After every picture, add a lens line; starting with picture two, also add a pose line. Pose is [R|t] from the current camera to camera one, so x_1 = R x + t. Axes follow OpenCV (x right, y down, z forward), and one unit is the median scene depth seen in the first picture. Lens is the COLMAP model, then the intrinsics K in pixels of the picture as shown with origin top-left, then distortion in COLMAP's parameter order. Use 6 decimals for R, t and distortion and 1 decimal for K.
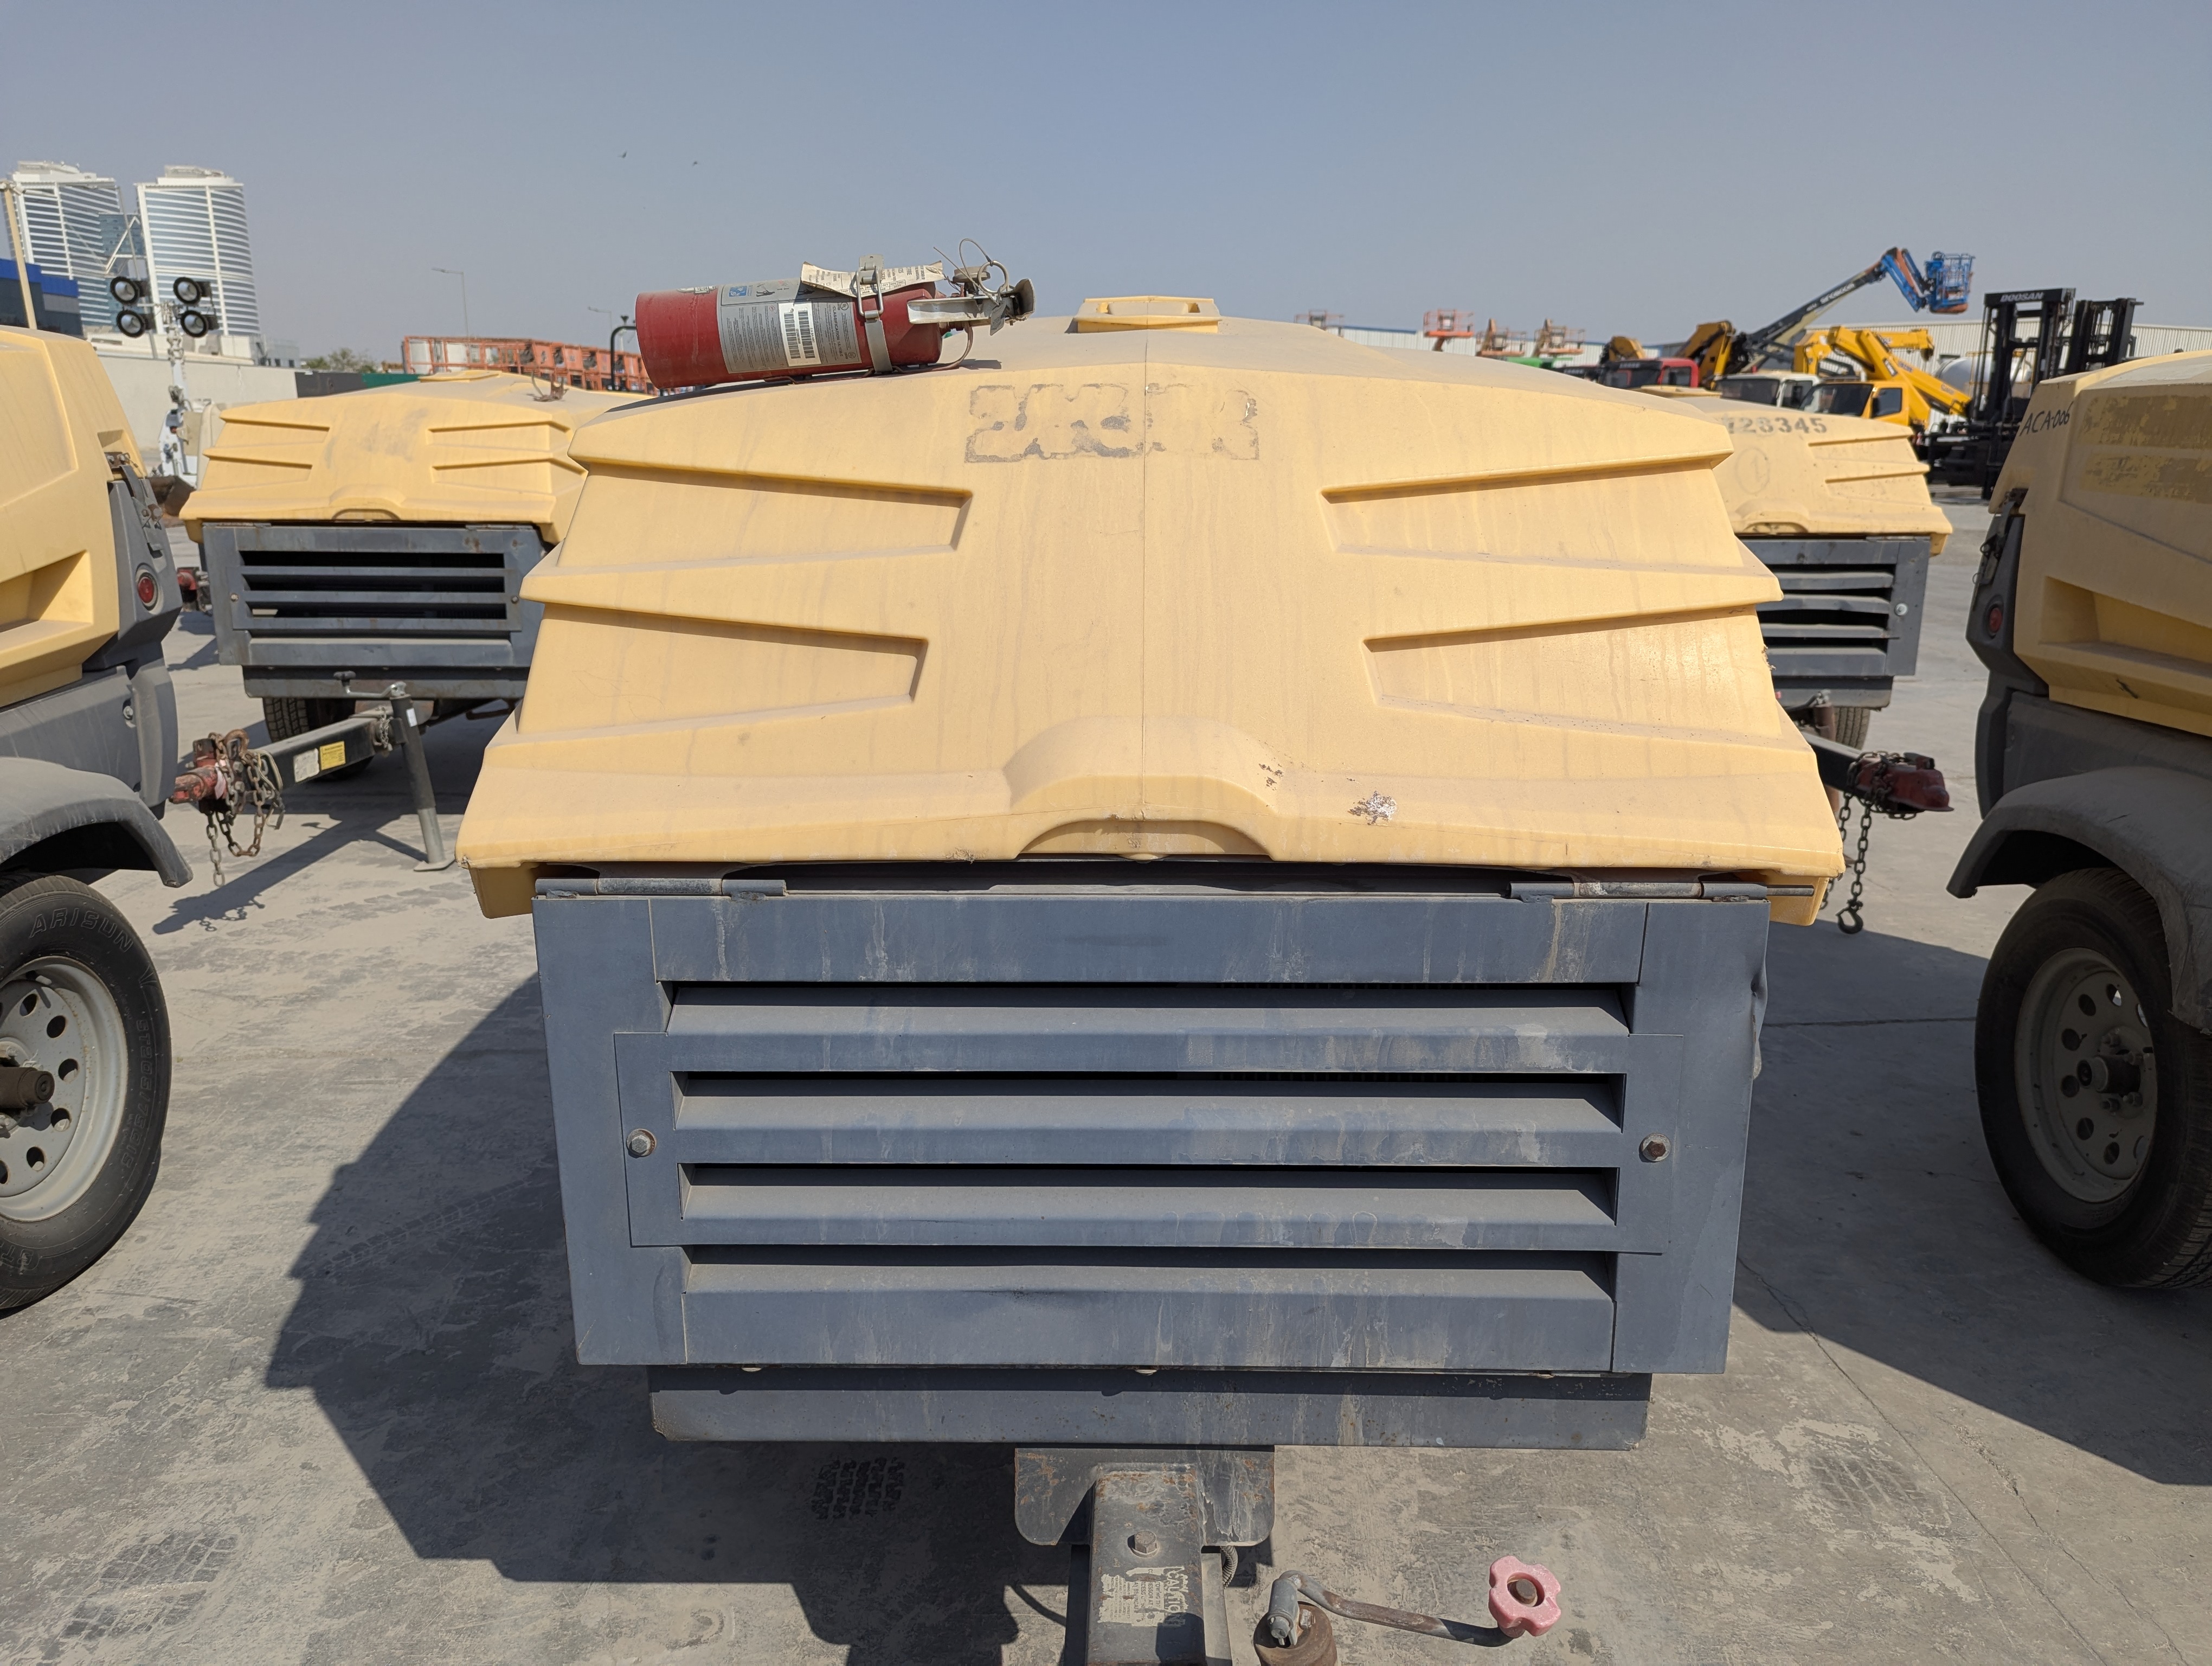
lens RADIAL K [[1580.3, 0, 1115.7], [0, 1580.3, 839.2], [0, 0, 1]] dist [0.048524, -0.052460]
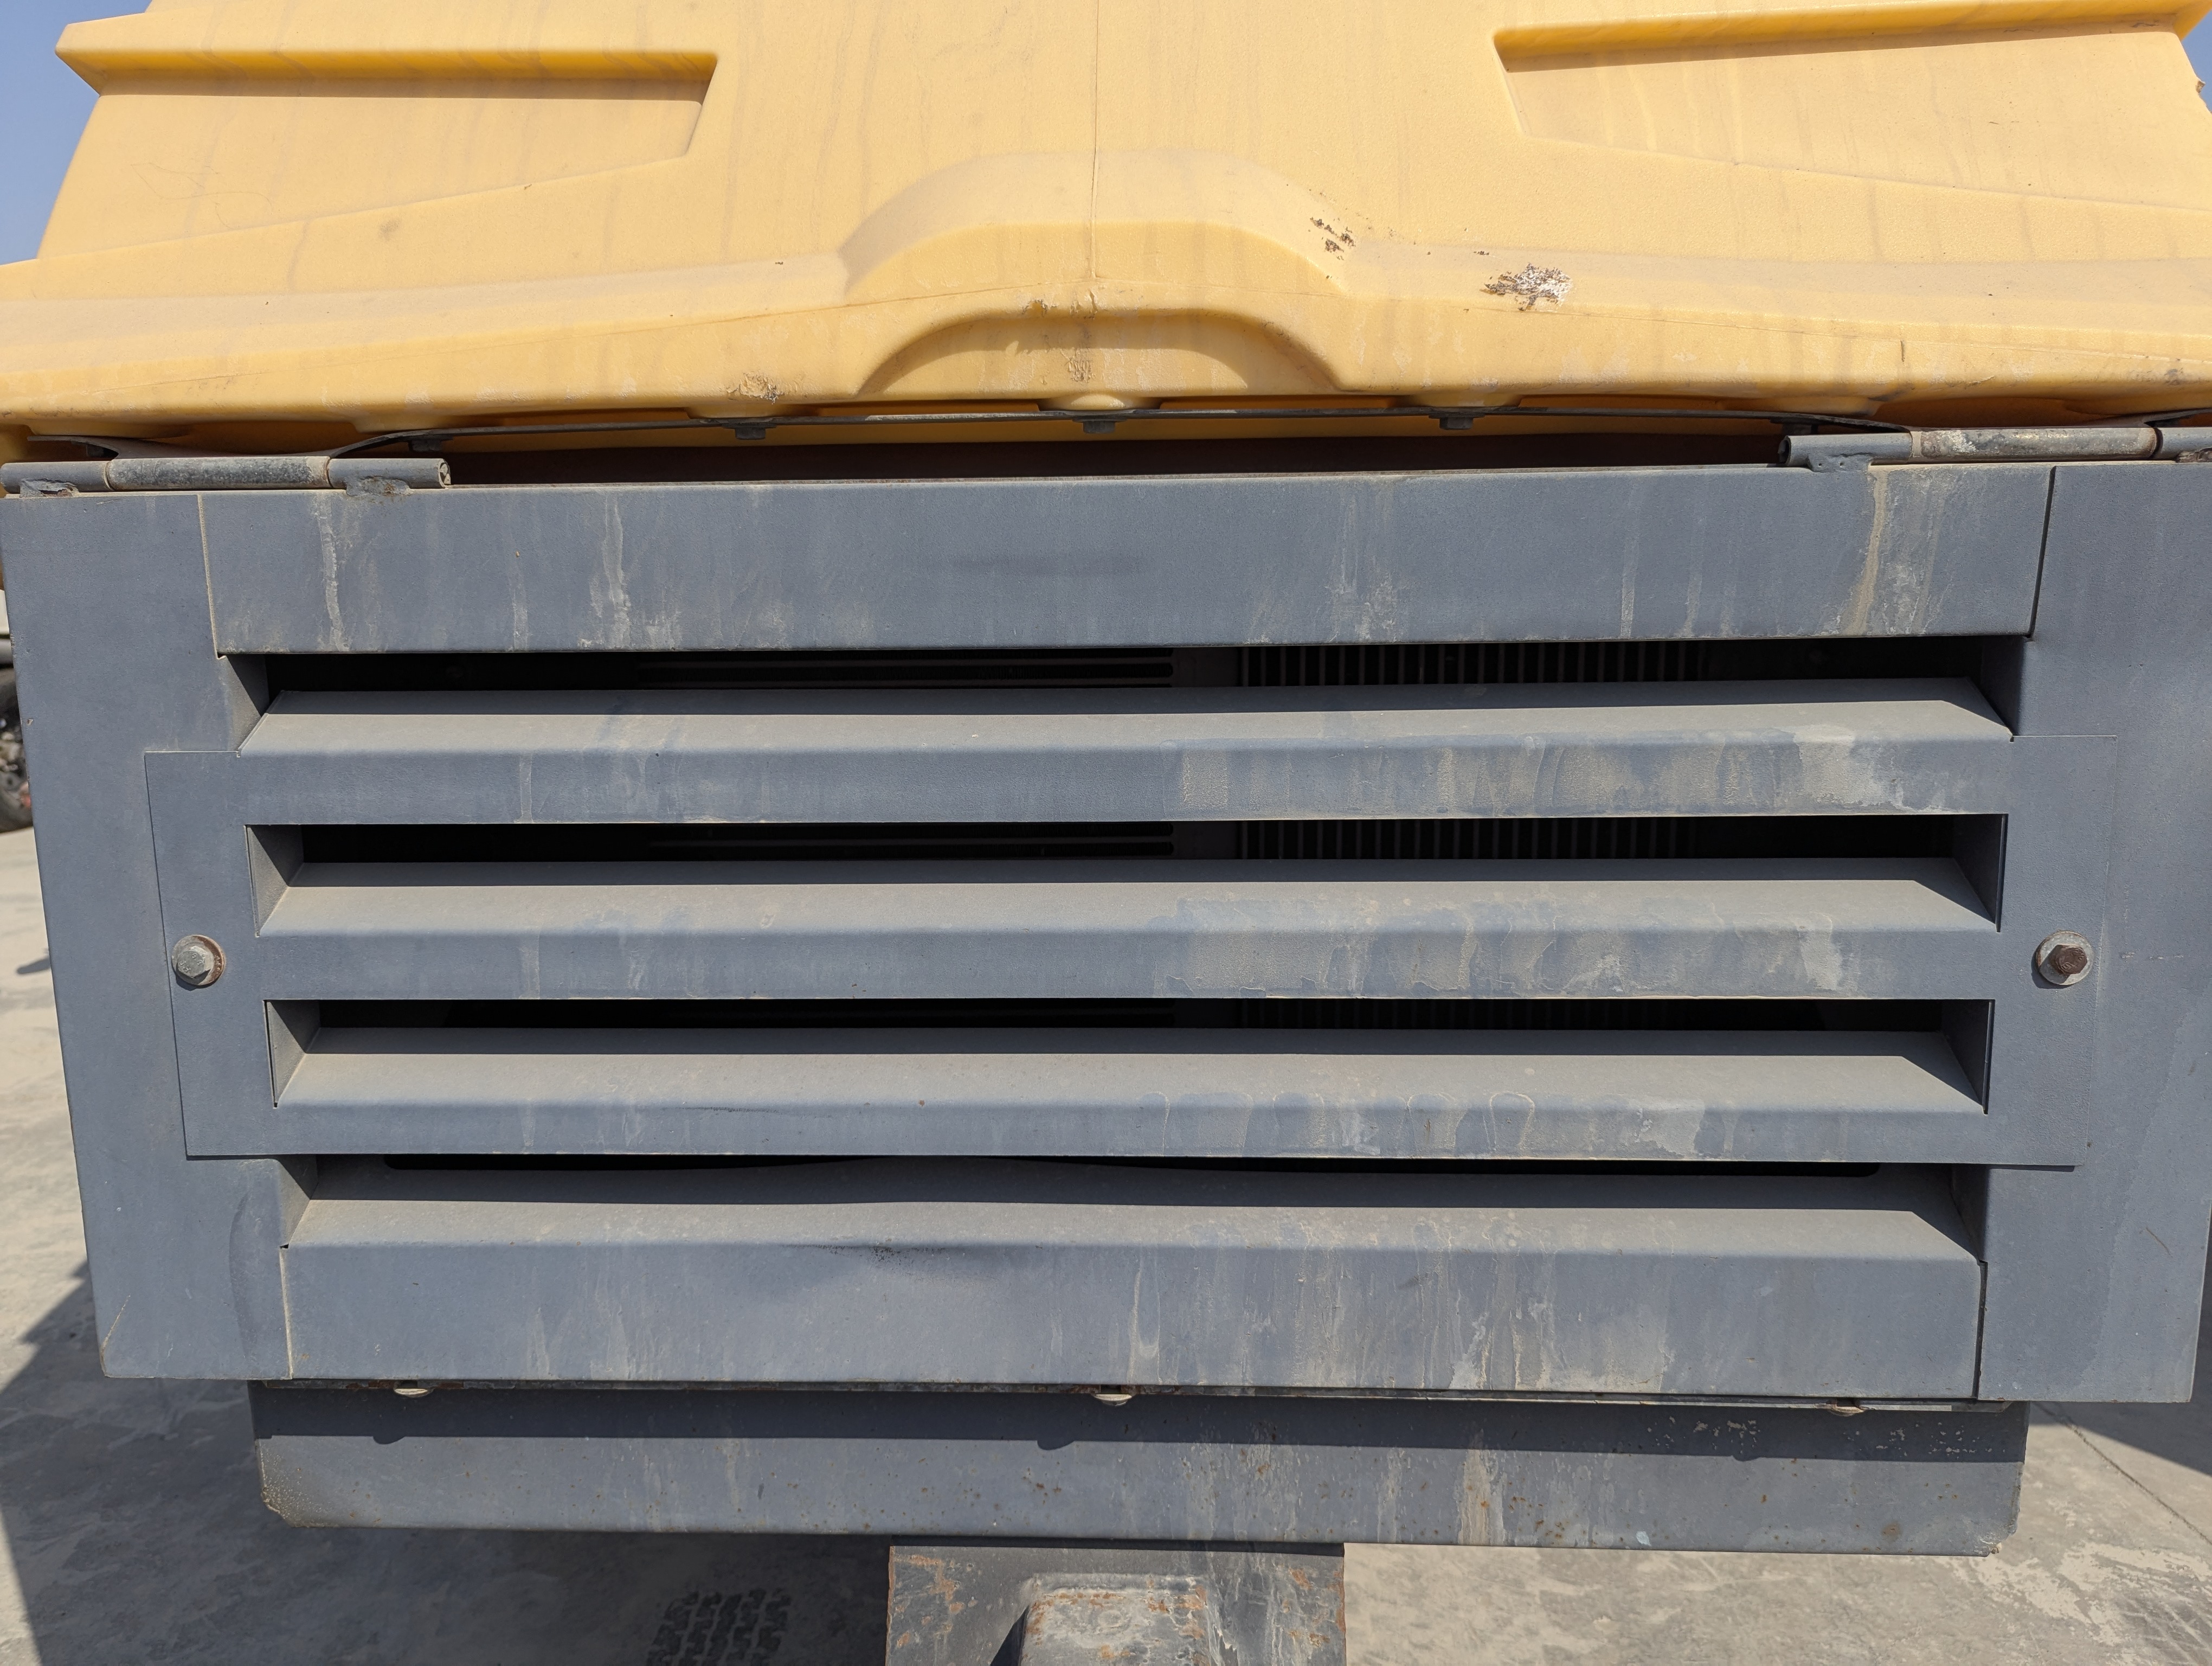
lens RADIAL K [[1580.3, 0, 1096.1], [0, 1580.3, 842.9], [0, 0, 1]] dist [0.048524, -0.052460]
pose [[0.999625, -0.003187, -0.027207, 0.029451], [0.000831, 0.996280, -0.086171, 0.193392], [0.027381, 0.086116, 0.995909, 0.438658]]
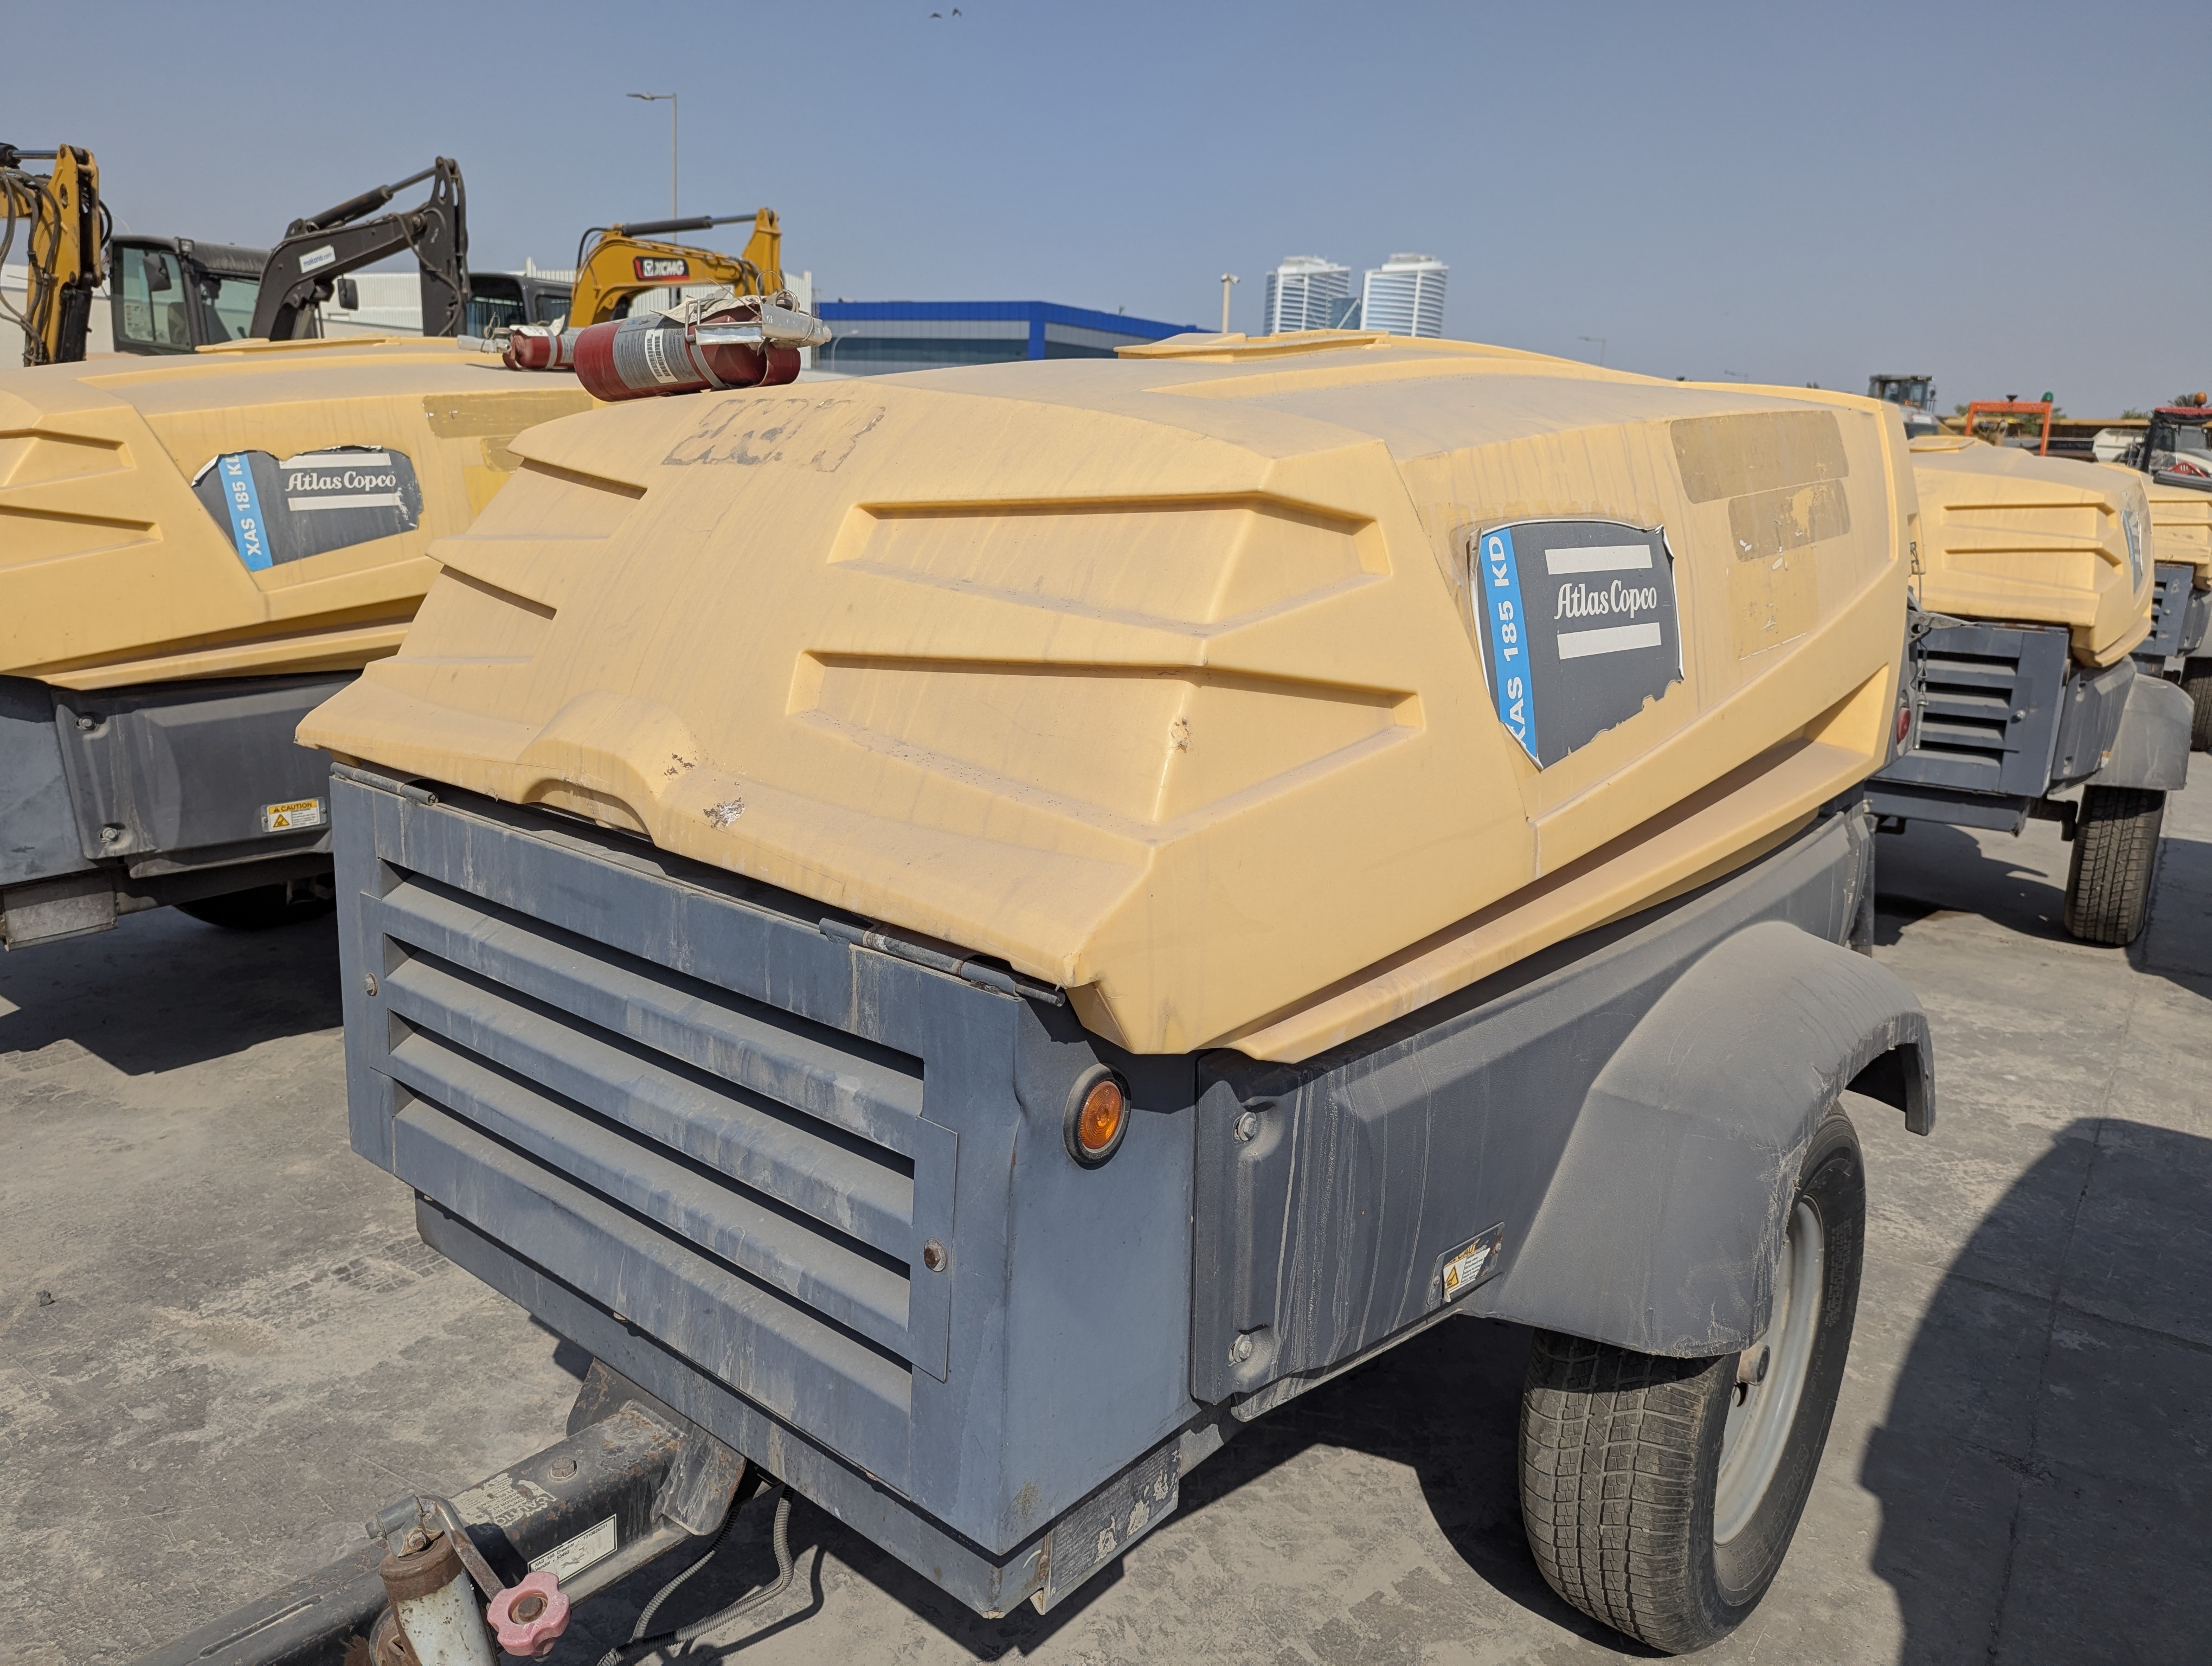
lens RADIAL K [[1580.3, 0, 1095.1], [0, 1580.3, 807.6], [0, 0, 1]] dist [0.048524, -0.052460]
pose [[0.779862, 0.165888, -0.603569, 0.864374], [-0.199243, 0.979878, 0.011875, -0.073845], [0.593394, 0.110996, 0.797222, 0.311616]]
